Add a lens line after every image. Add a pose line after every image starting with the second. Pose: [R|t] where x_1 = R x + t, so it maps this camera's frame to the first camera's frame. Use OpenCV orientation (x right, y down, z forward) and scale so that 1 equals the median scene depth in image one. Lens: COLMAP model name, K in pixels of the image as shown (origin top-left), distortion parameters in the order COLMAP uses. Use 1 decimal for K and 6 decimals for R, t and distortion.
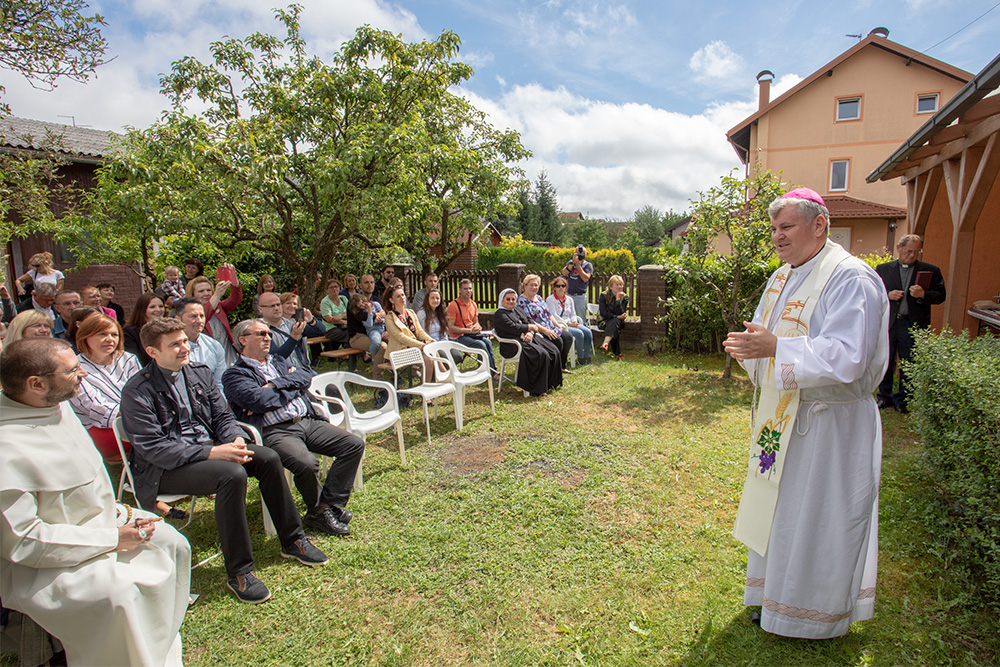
lens RADIAL K [[506.6, 0, 520.2], [0, 506.6, 323.8], [0, 0, 1]] dist [-0.043203, 0.016667]
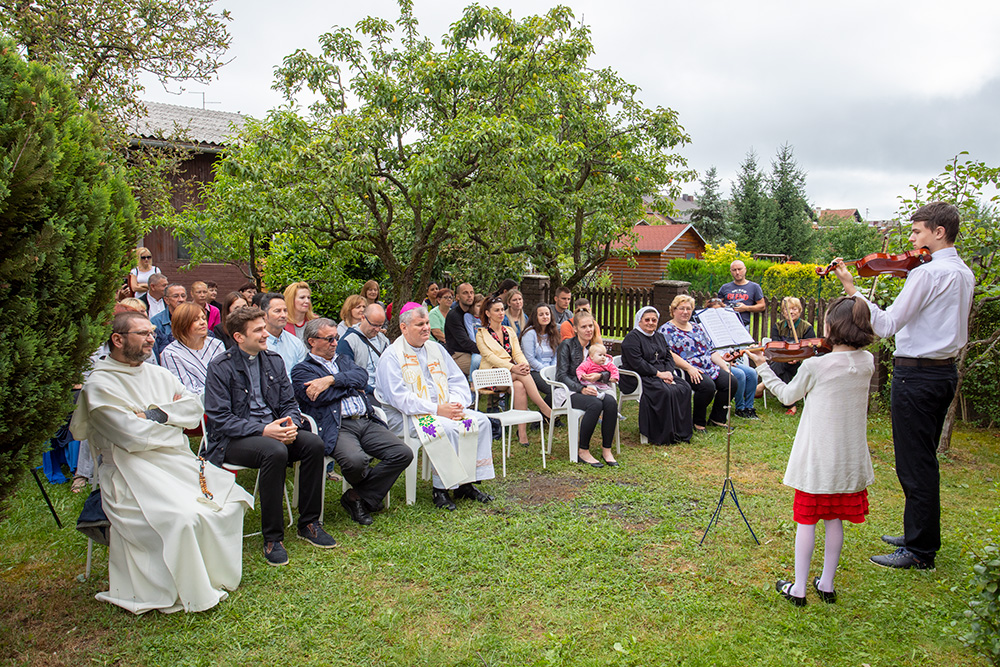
lens RADIAL K [[708.8, 0, 498.7], [0, 708.8, 348.6], [0, 0, 1]] dist [-0.003540, 0.007149]
pose [[0.947147, 0.069194, -0.313250, 0.145585], [-0.076211, 0.997040, -0.010197, 0.023796], [0.311617, 0.033531, 0.949616, -0.147256]]
